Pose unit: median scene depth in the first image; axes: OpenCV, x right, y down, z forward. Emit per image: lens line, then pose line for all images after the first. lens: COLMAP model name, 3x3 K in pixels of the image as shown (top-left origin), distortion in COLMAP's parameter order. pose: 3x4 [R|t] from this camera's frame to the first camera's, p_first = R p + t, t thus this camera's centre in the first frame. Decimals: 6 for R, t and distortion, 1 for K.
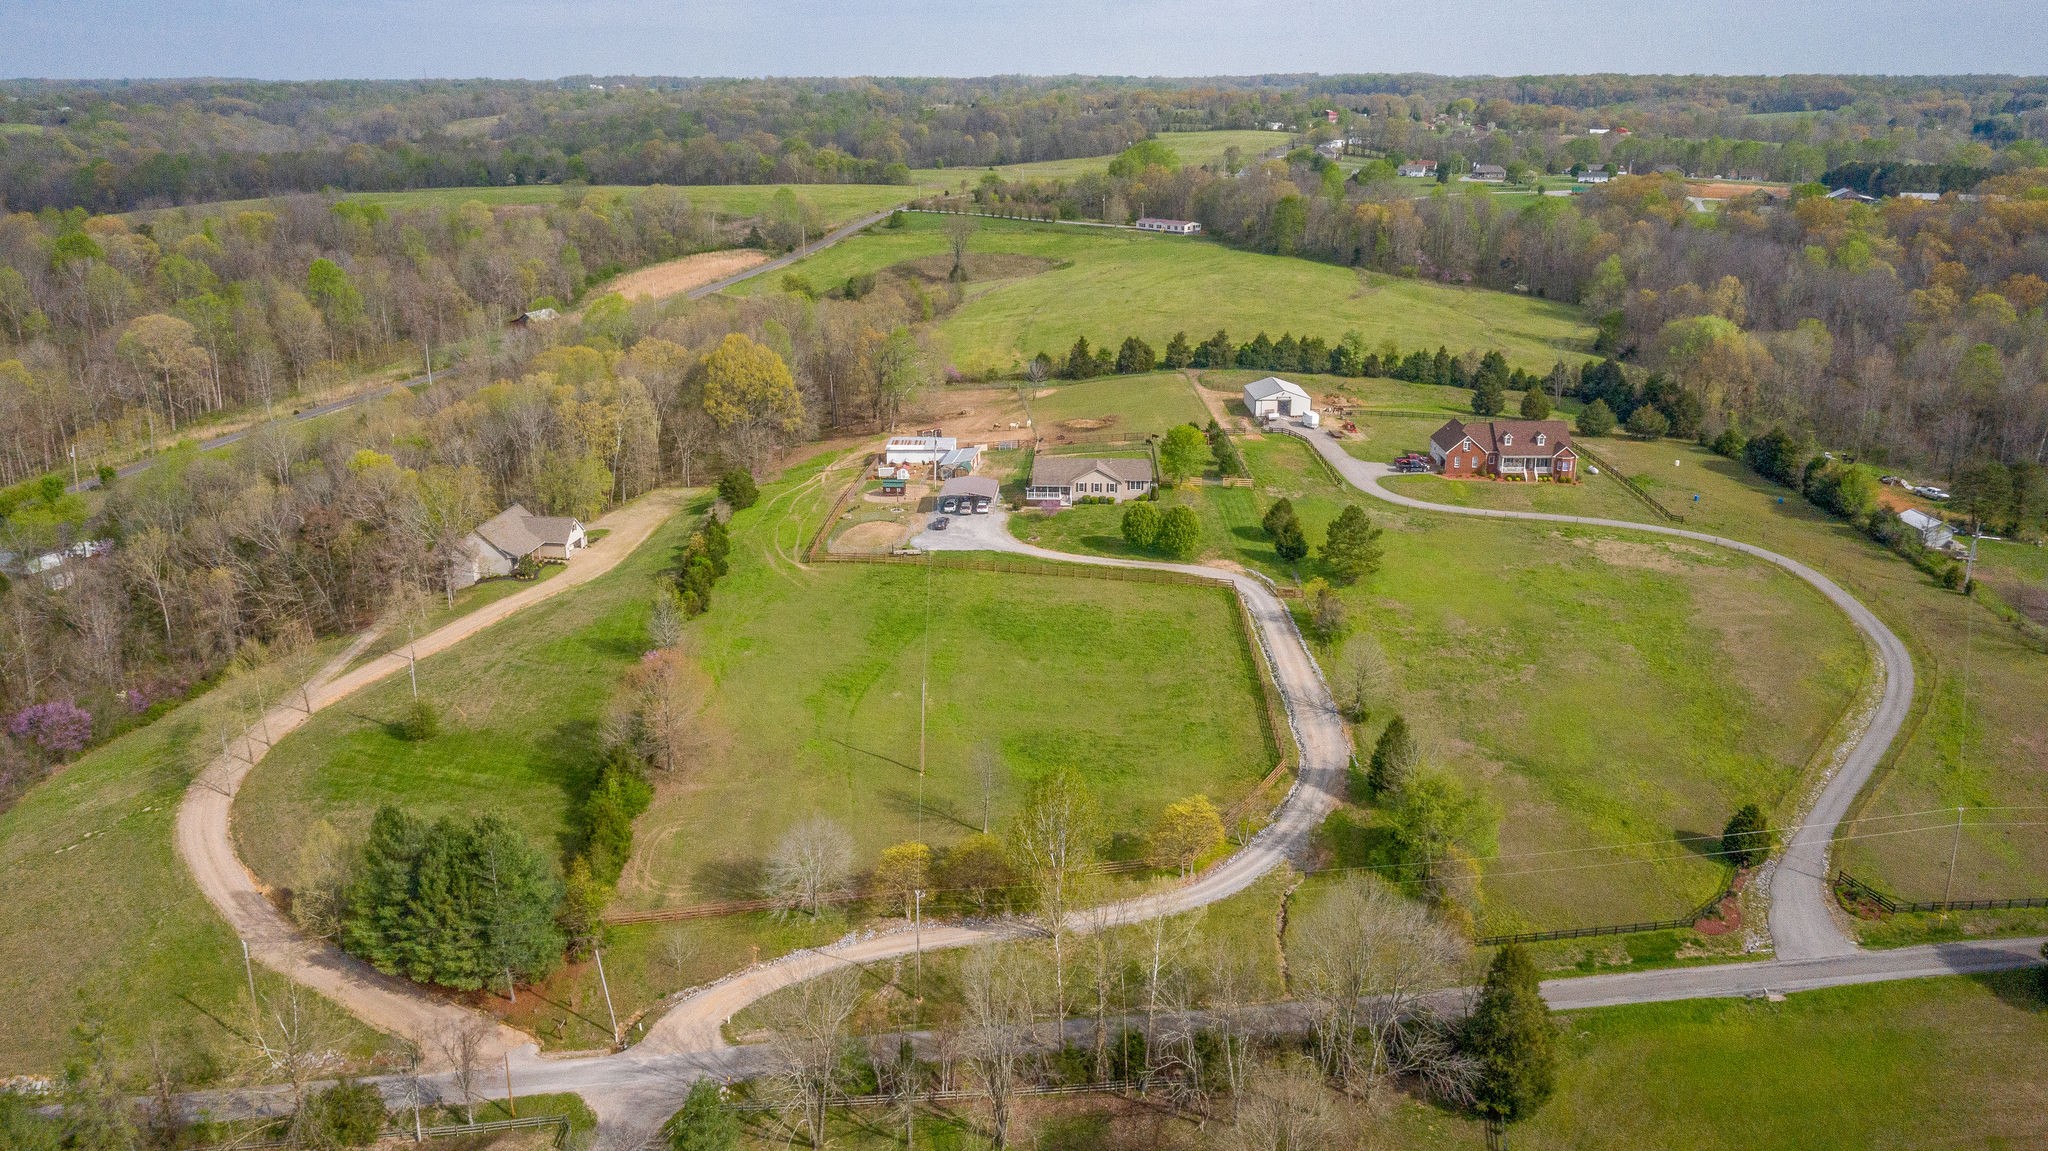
lens RADIAL K [[1602.2, 0, 1024.0], [0, 1602.2, 575.5], [0, 0, 1]] dist [-0.013193, 0.004432]
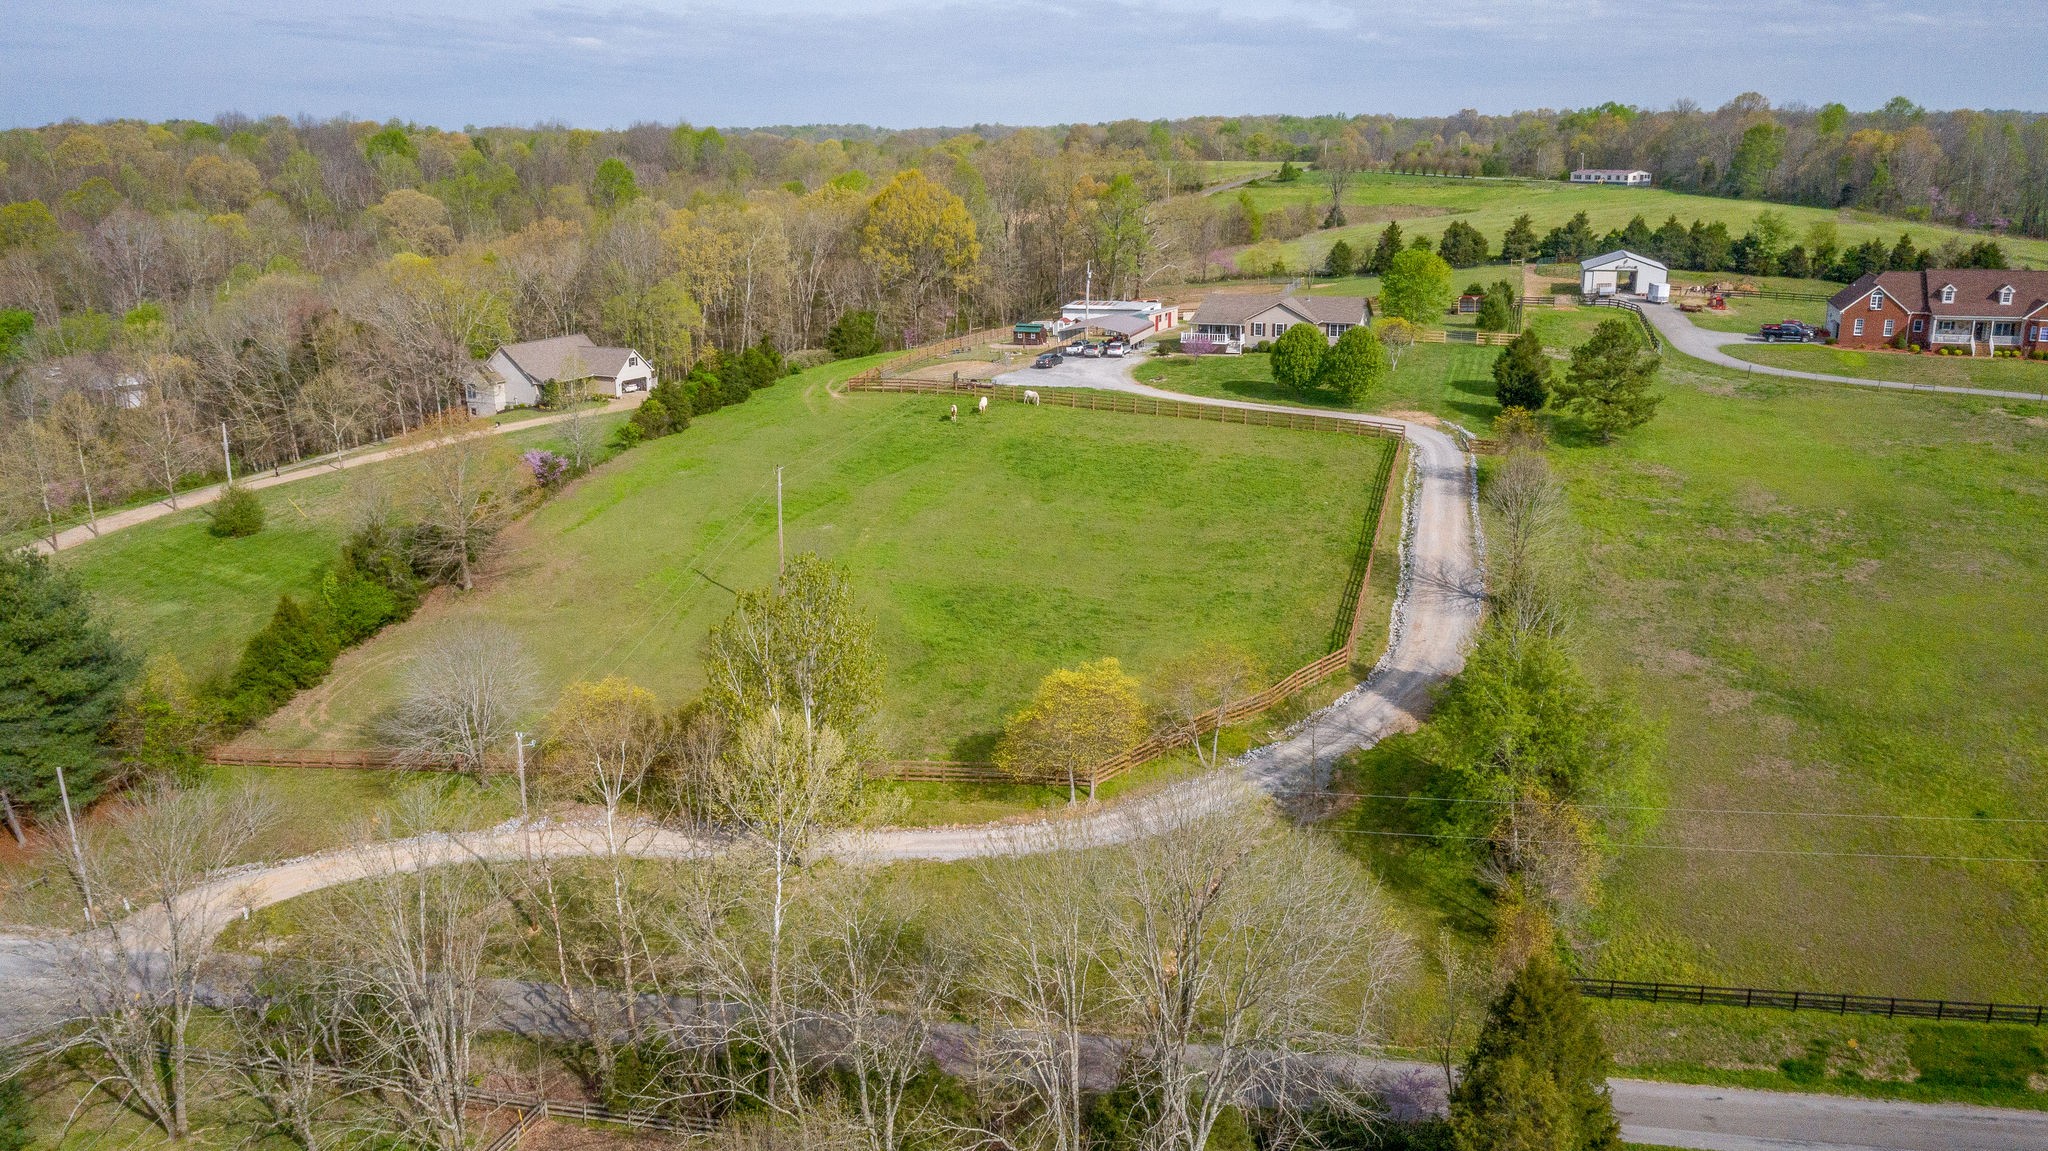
lens RADIAL K [[1604.0, 0, 1017.2], [0, 1604.0, 577.3], [0, 0, 1]] dist [-0.007851, 0.000217]
pose [[0.948545, 0.077678, -0.306965, 0.169749], [-0.088943, 0.995774, -0.022860, 0.084742], [0.303892, 0.048986, 0.951446, 0.308639]]
